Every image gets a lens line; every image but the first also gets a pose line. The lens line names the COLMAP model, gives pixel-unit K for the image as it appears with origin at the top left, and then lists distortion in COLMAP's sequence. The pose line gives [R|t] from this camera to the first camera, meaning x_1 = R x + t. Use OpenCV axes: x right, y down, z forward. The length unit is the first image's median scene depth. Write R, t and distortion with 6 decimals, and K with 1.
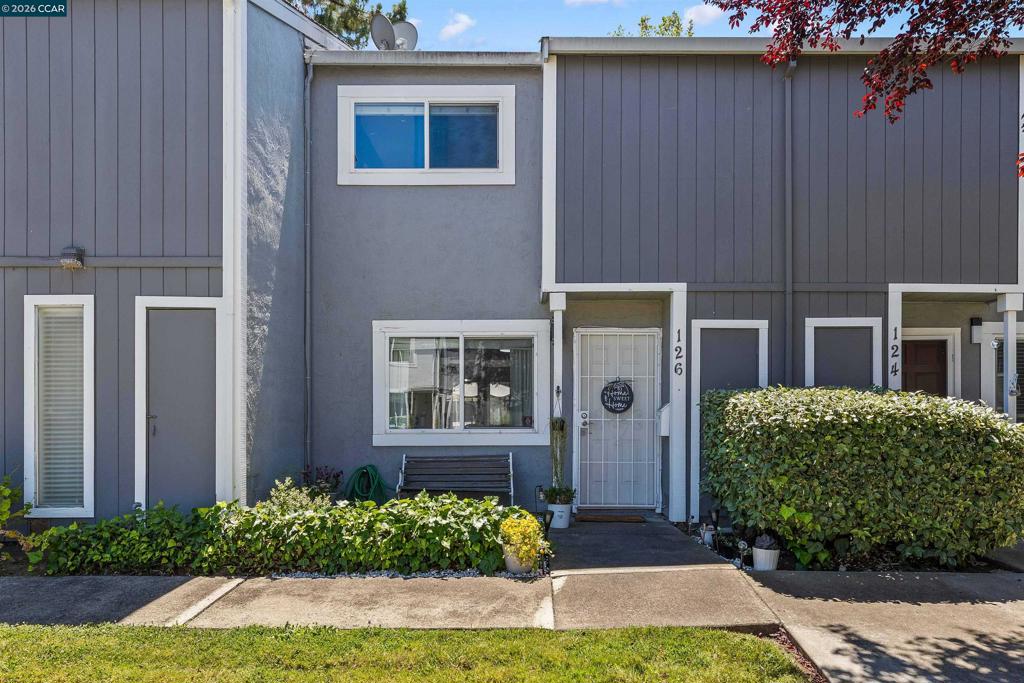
lens RADIAL K [[623.7, 0, 512.0], [0, 623.7, 341.5], [0, 0, 1]] dist [-0.003803, 0.000216]
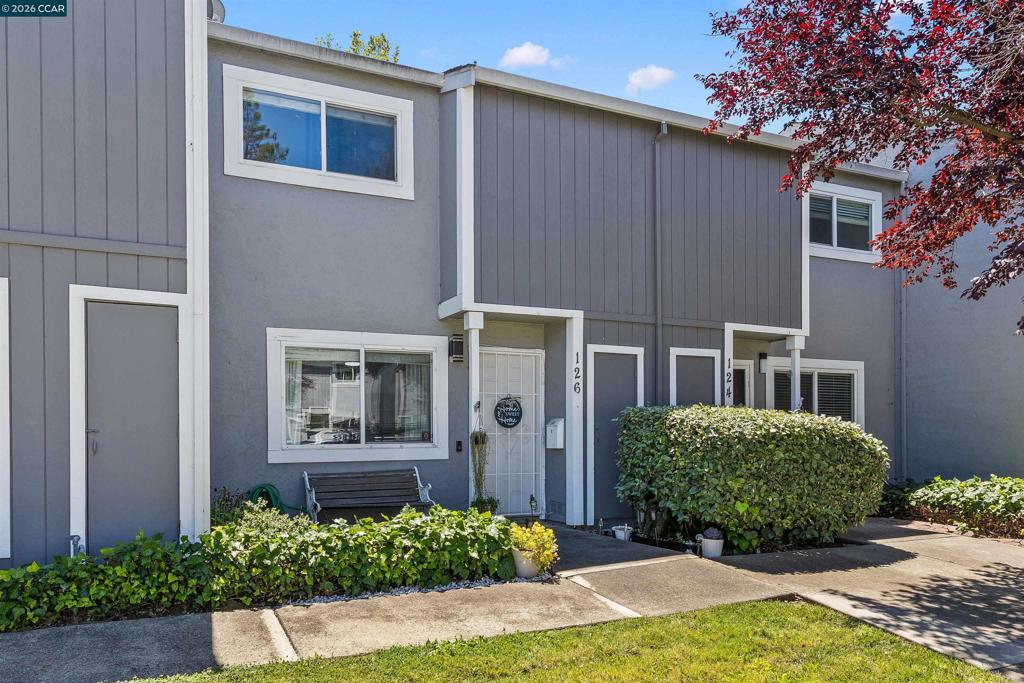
lens RADIAL K [[614.9, 0, 512.1], [0, 614.9, 357.7], [0, 0, 1]] dist [-0.002027, -0.000833]
pose [[0.929641, 0.041394, 0.366135, -0.350258], [-0.040888, 0.999122, -0.009139, 0.007422], [-0.366192, -0.006475, 0.930517, 0.033181]]
